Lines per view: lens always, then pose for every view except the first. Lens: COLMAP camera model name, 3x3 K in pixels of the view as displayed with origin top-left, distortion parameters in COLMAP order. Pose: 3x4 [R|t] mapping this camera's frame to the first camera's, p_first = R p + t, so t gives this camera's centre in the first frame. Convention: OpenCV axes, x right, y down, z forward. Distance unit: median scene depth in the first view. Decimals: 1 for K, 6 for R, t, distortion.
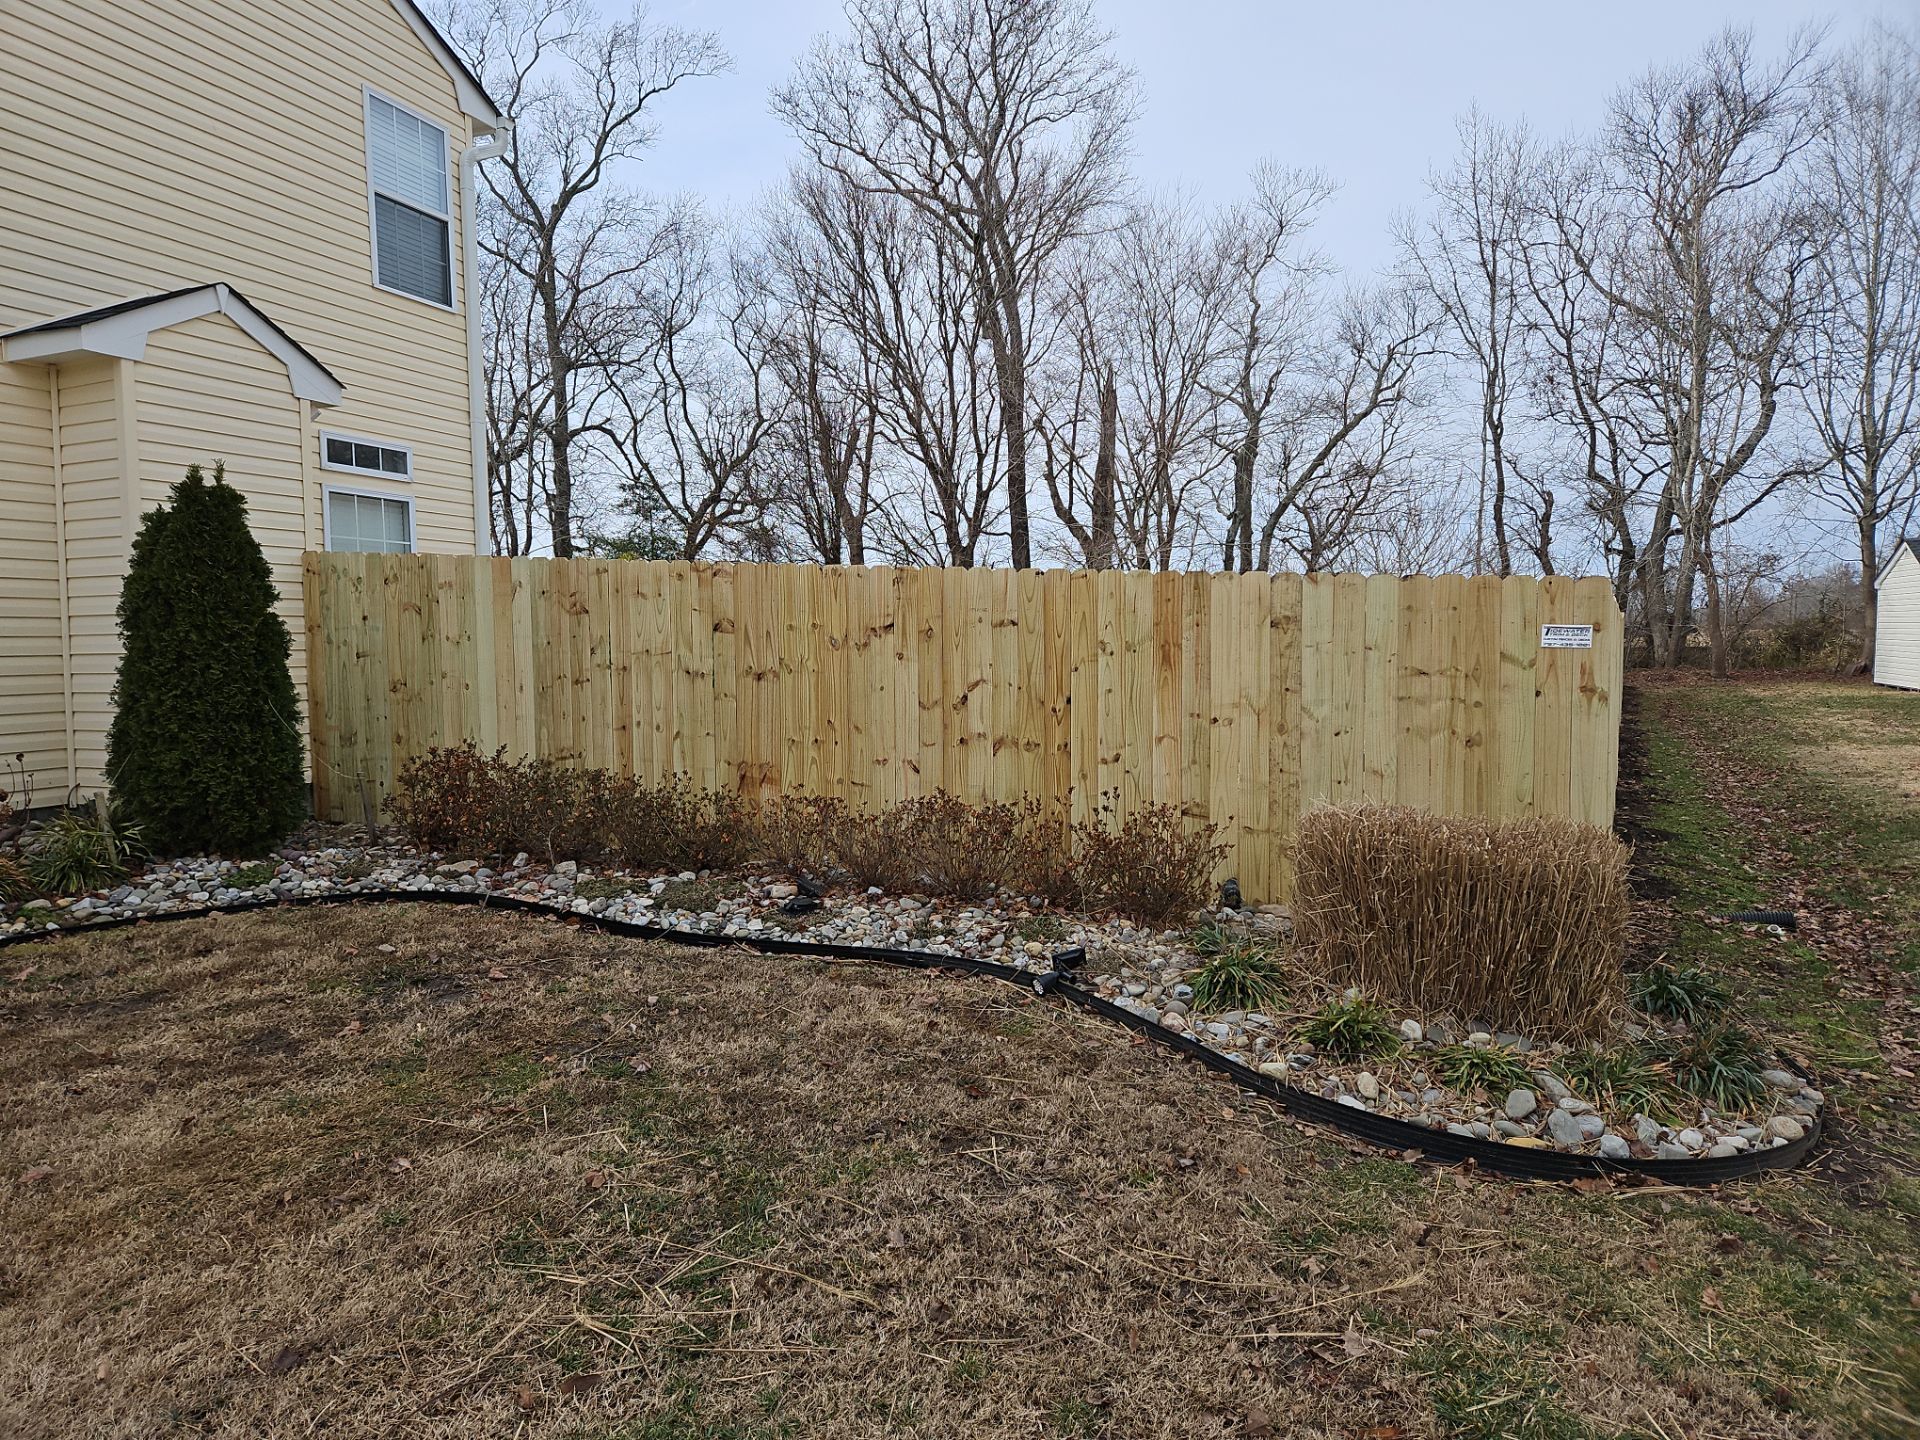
lens RADIAL K [[1274.9, 0, 924.1], [0, 1274.9, 724.5], [0, 0, 1]] dist [0.089606, -0.075310]
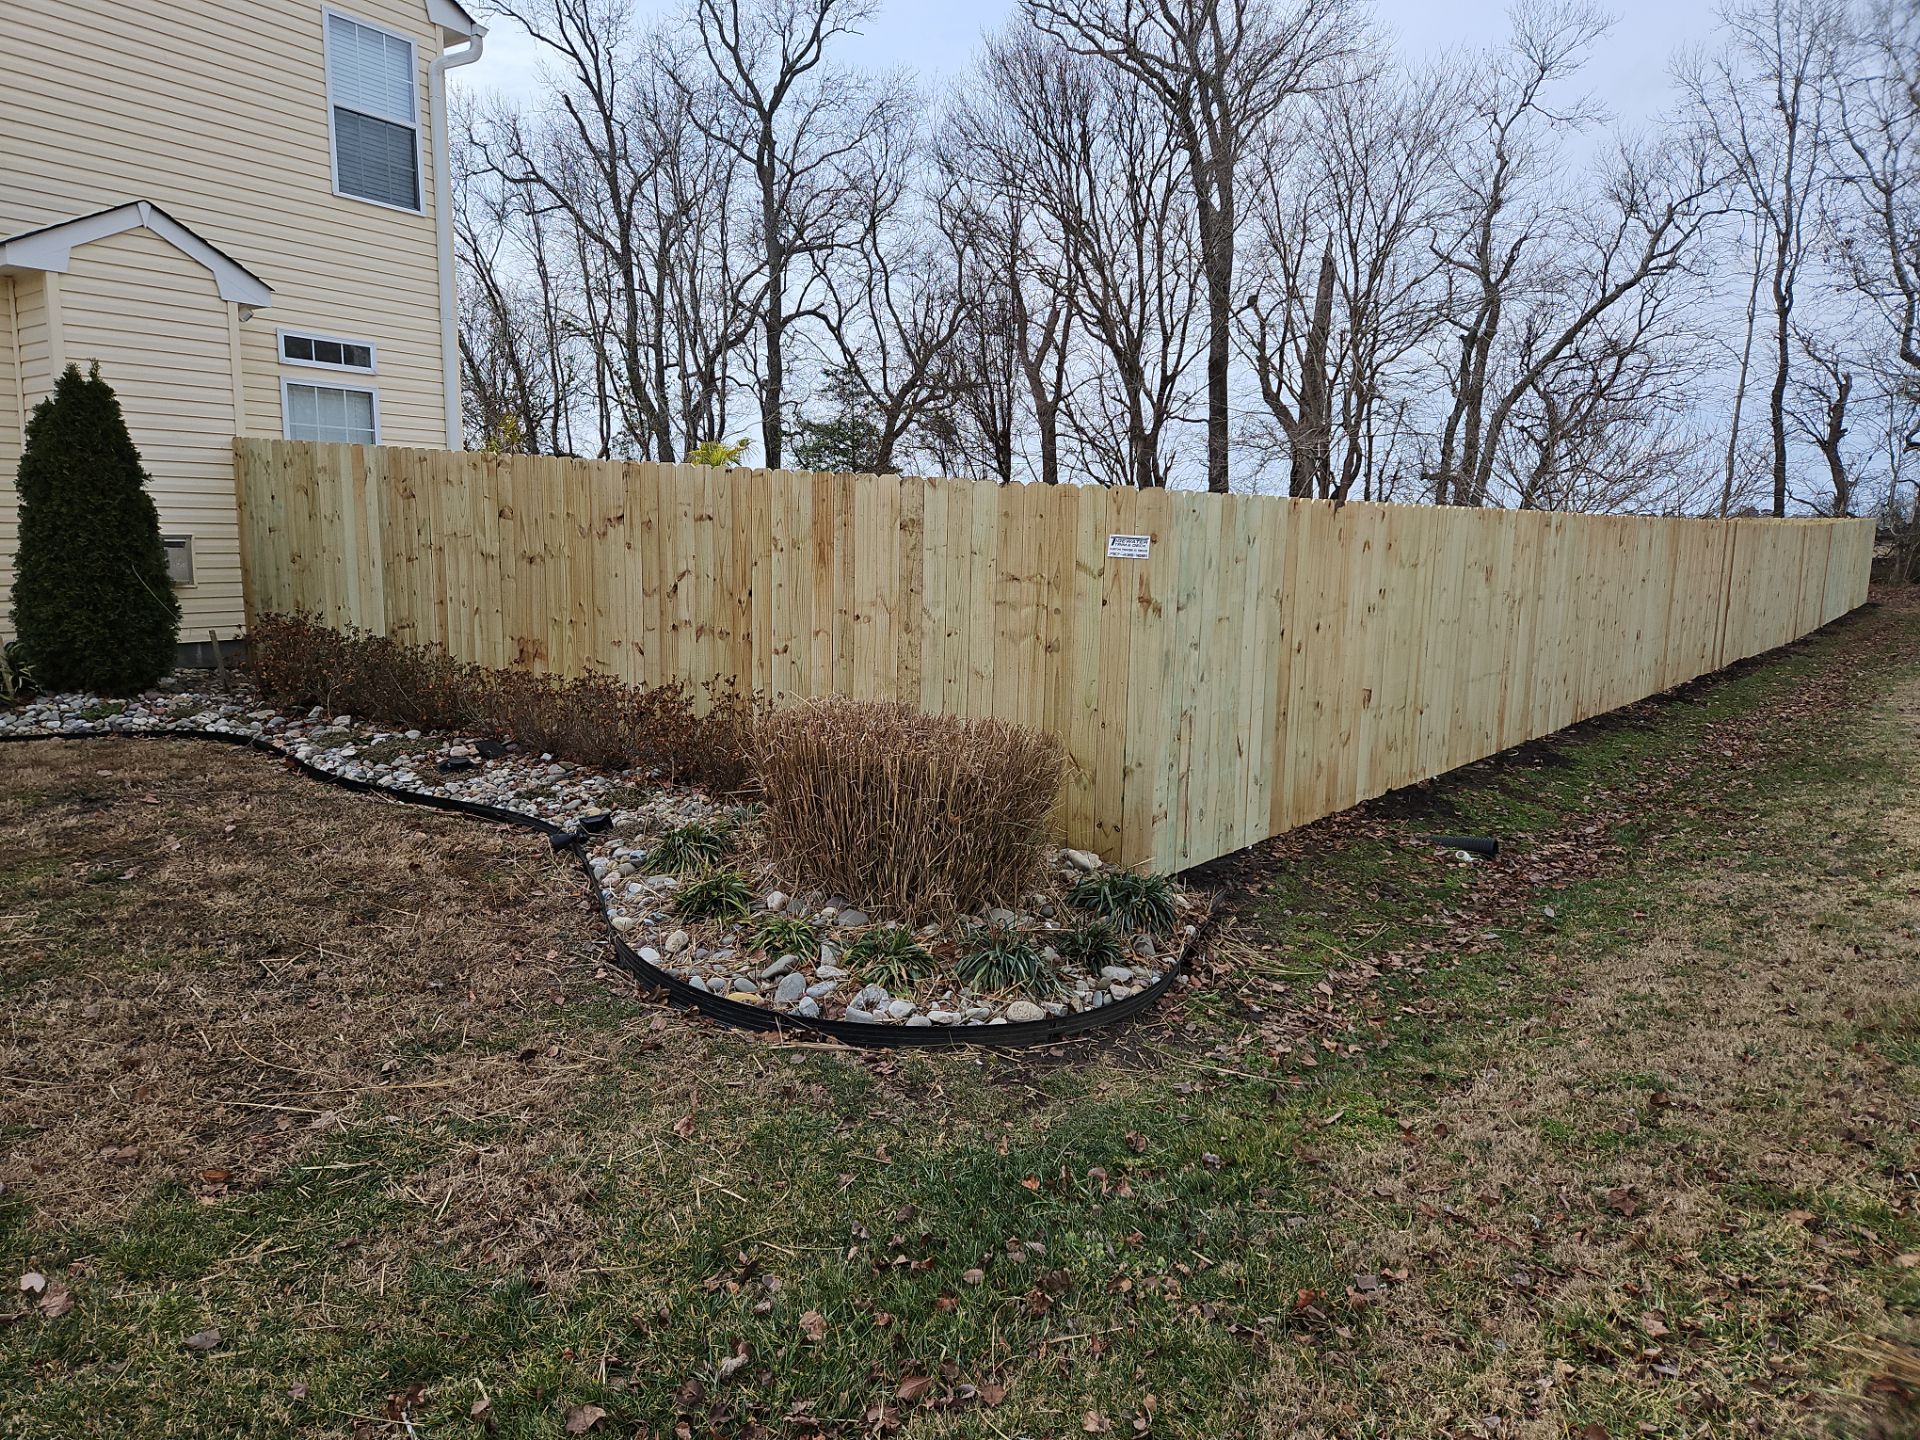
lens RADIAL K [[1274.9, 0, 924.1], [0, 1274.9, 724.5], [0, 0, 1]] dist [0.089606, -0.075310]
pose [[0.975374, 0.059211, -0.212461, 0.312225], [-0.040459, 0.994978, 0.091551, -0.008356], [0.216815, -0.080700, 0.972871, -0.010508]]
